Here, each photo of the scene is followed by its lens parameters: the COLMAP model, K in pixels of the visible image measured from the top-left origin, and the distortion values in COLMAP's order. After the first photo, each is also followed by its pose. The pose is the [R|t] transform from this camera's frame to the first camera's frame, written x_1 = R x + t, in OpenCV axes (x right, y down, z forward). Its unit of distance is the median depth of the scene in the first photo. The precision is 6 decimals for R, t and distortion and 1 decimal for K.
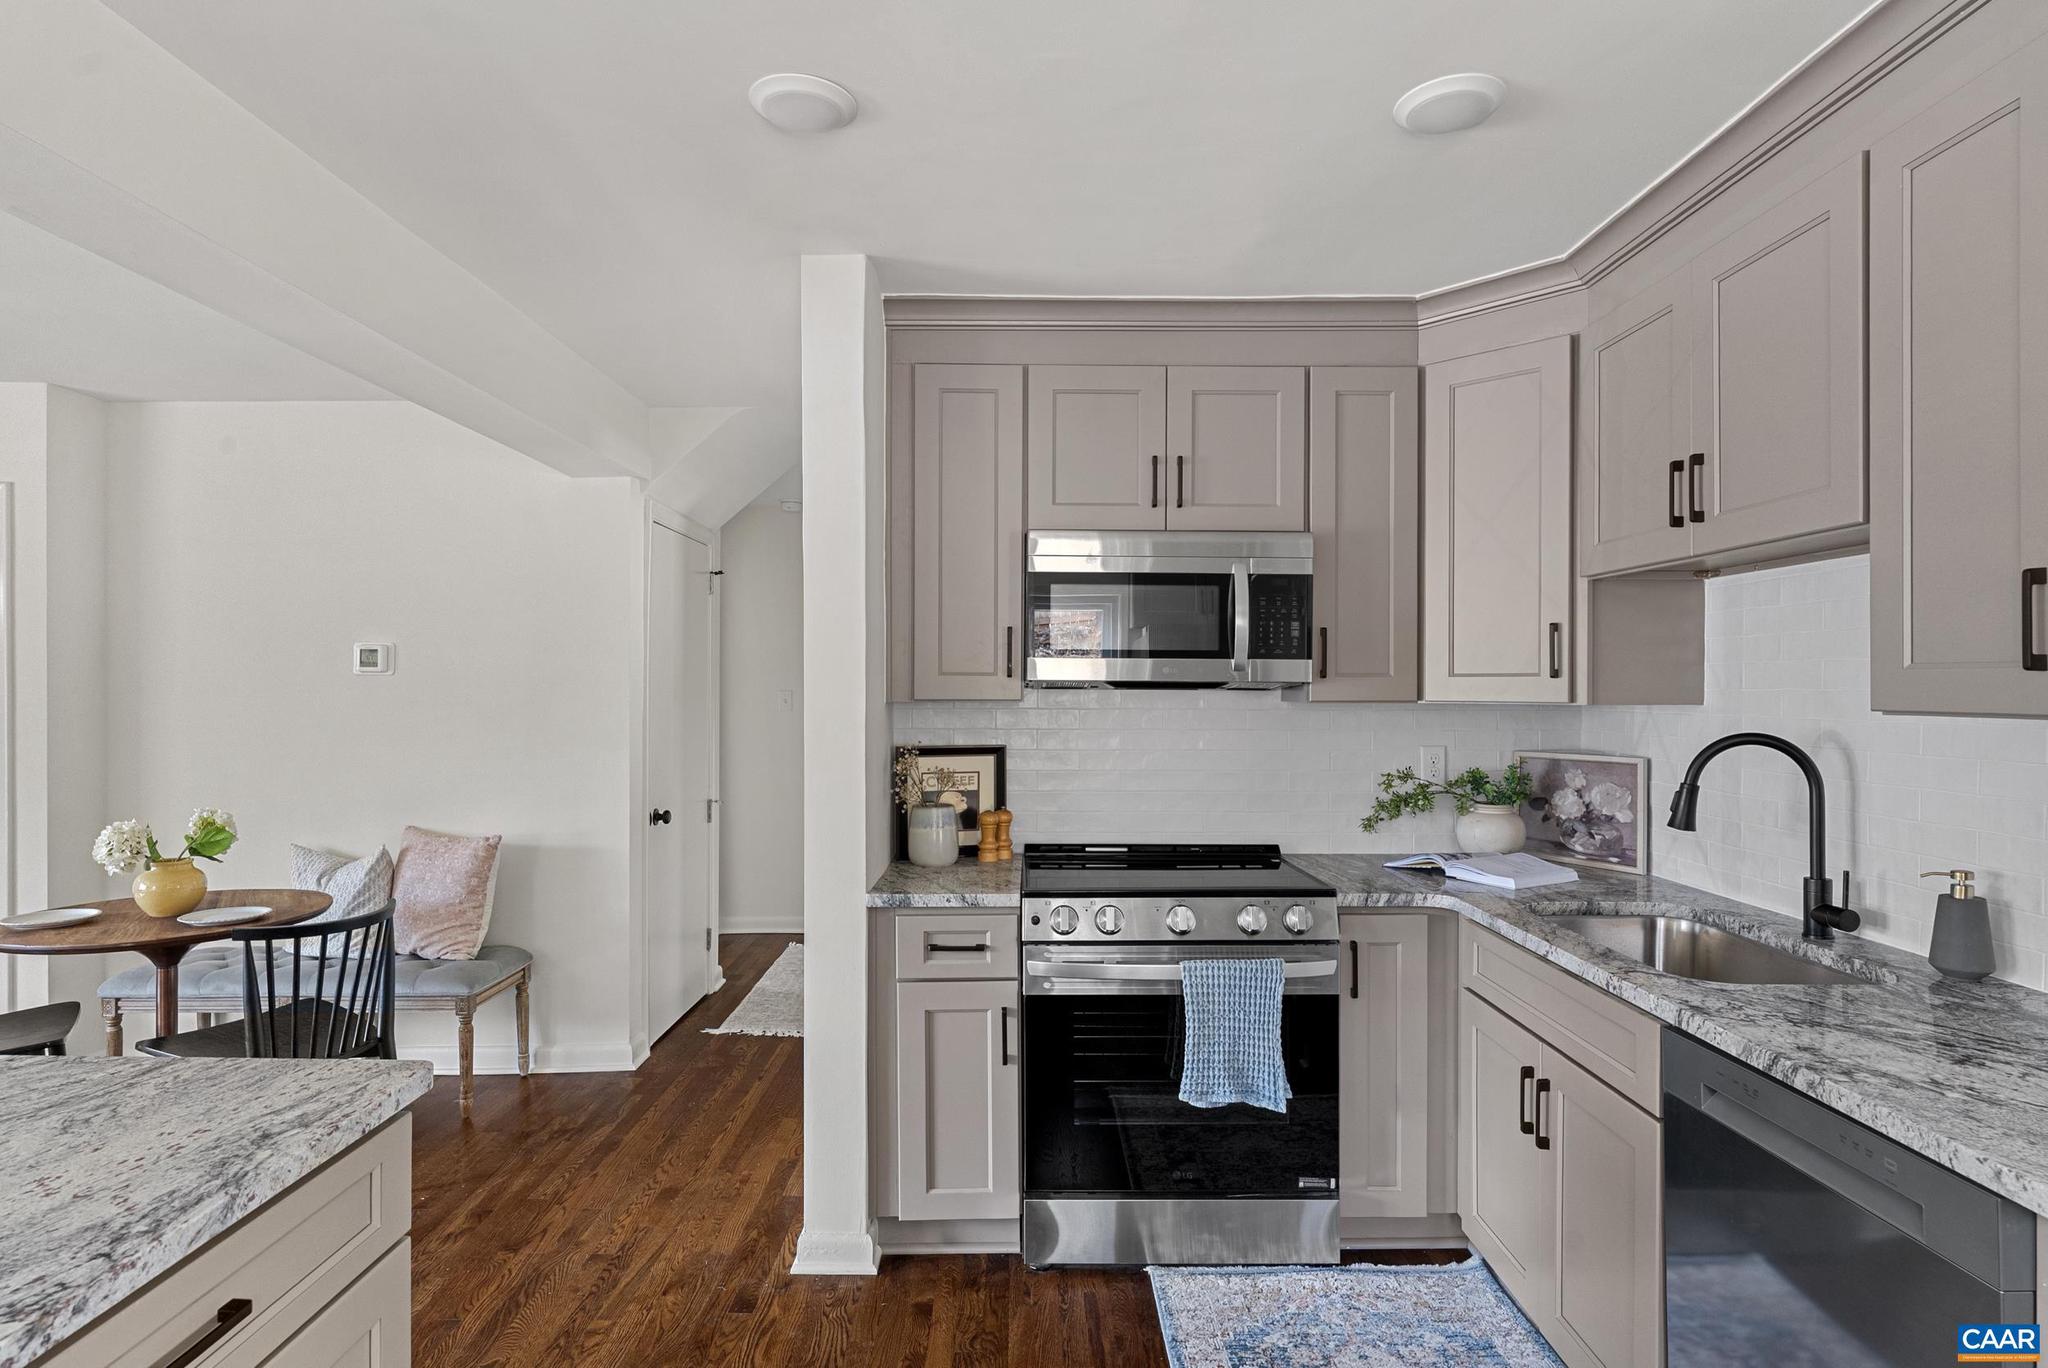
lens RADIAL K [[1098.2, 0, 1018.9], [0, 1098.2, 695.4], [0, 0, 1]] dist [0.000956, -0.000315]
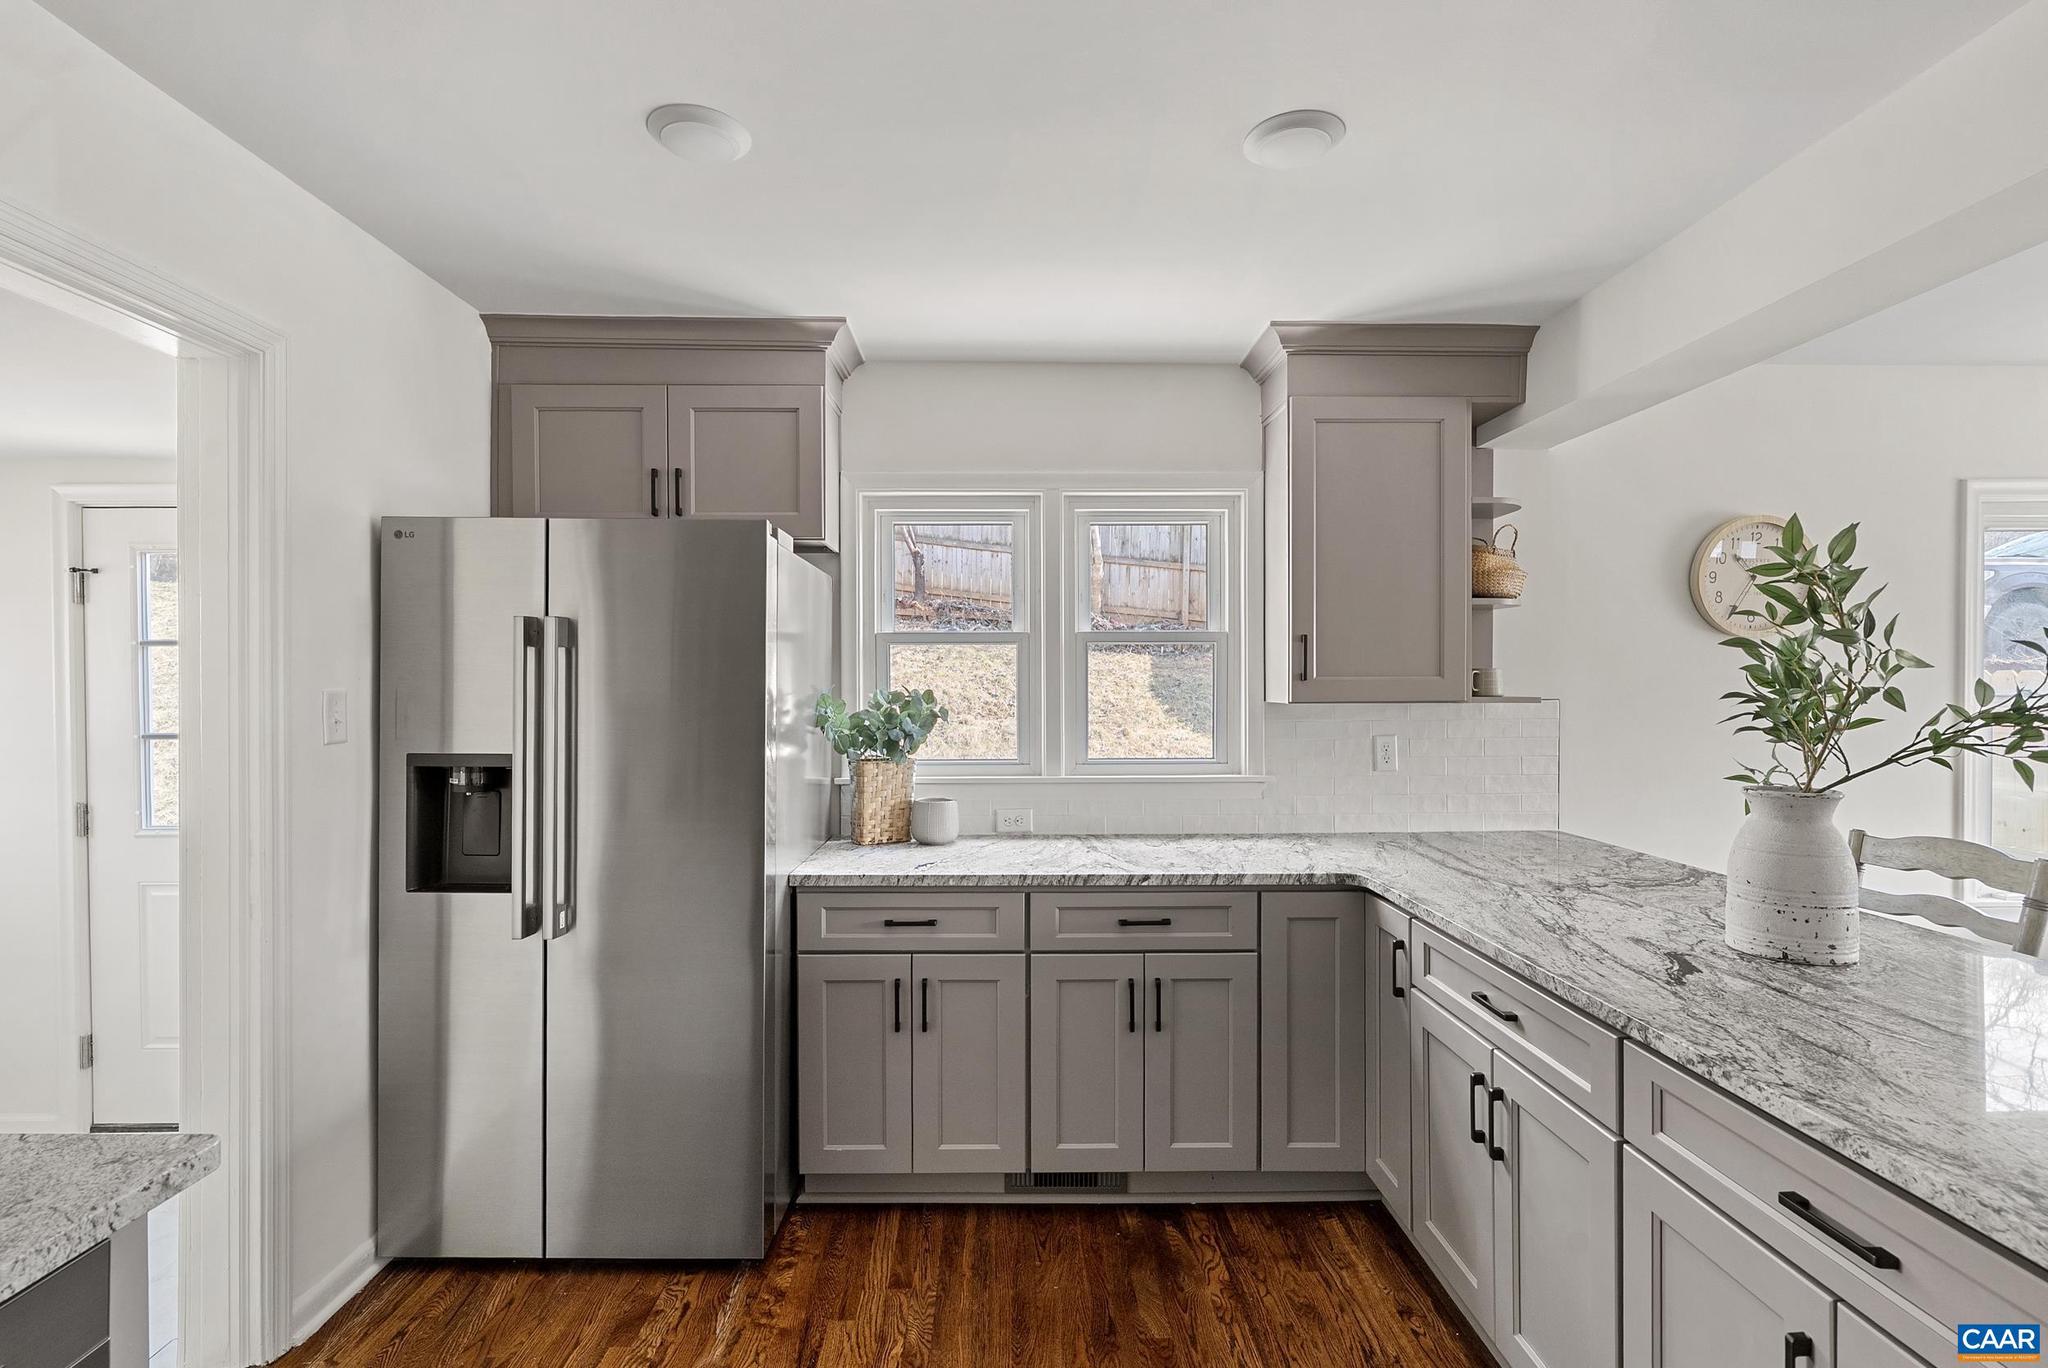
lens RADIAL K [[962.0, 0, 1018.8], [0, 962.0, 691.4], [0, 0, 1]] dist [-0.002544, 0.000044]
pose [[-0.999860, -0.002544, -0.016543, 0.060601], [-0.002766, 0.999906, 0.013405, -0.003822], [0.016507, 0.013449, -0.999773, 0.759733]]
